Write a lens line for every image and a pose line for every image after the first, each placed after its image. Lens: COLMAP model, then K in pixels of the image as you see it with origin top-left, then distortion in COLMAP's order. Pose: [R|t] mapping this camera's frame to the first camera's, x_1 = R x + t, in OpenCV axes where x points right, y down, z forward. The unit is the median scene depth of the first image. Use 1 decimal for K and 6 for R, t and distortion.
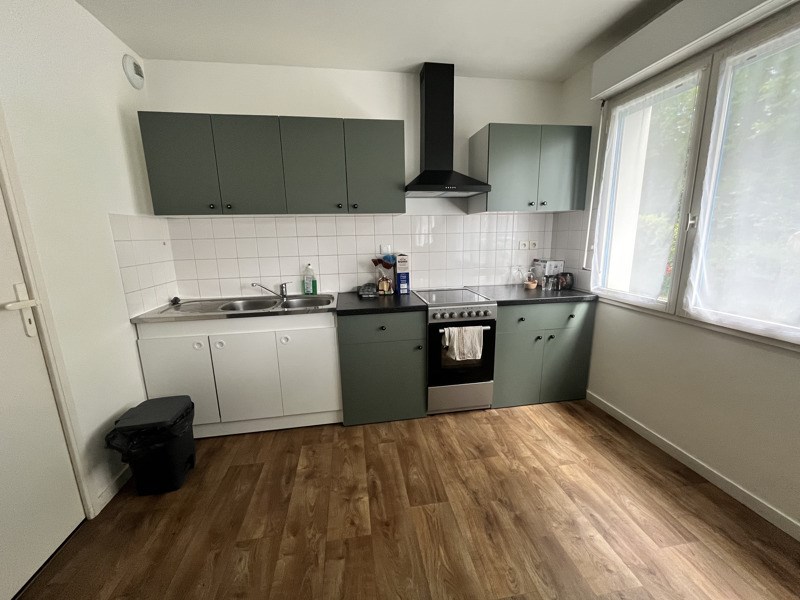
lens RADIAL K [[327.7, 0, 399.4], [0, 327.7, 300.7], [0, 0, 1]] dist [0.001171, -0.000353]
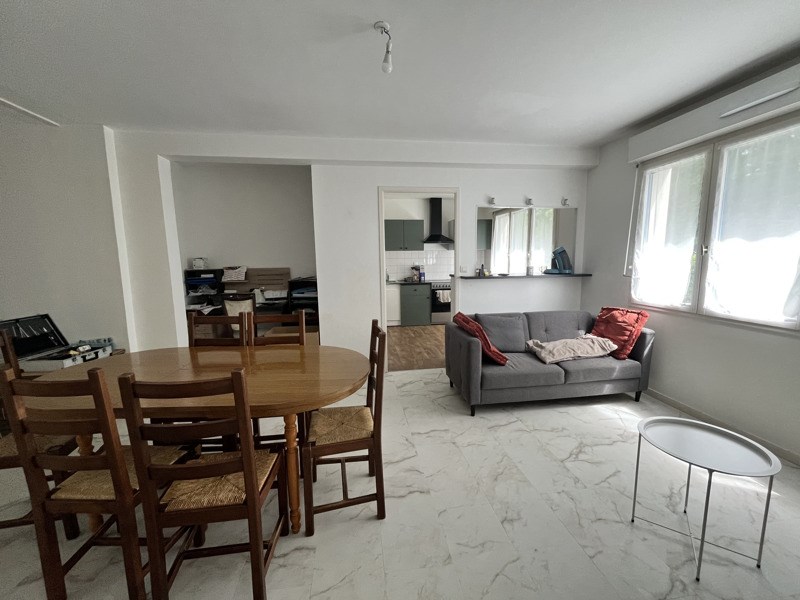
lens RADIAL K [[327.7, 0, 398.9], [0, 327.7, 299.7], [0, 0, 1]] dist [0.001171, -0.000353]
pose [[0.999322, 0.012858, -0.034513, -0.098855], [-0.015368, 0.997178, -0.073482, 0.380511], [0.033471, 0.073962, 0.996699, -1.867785]]
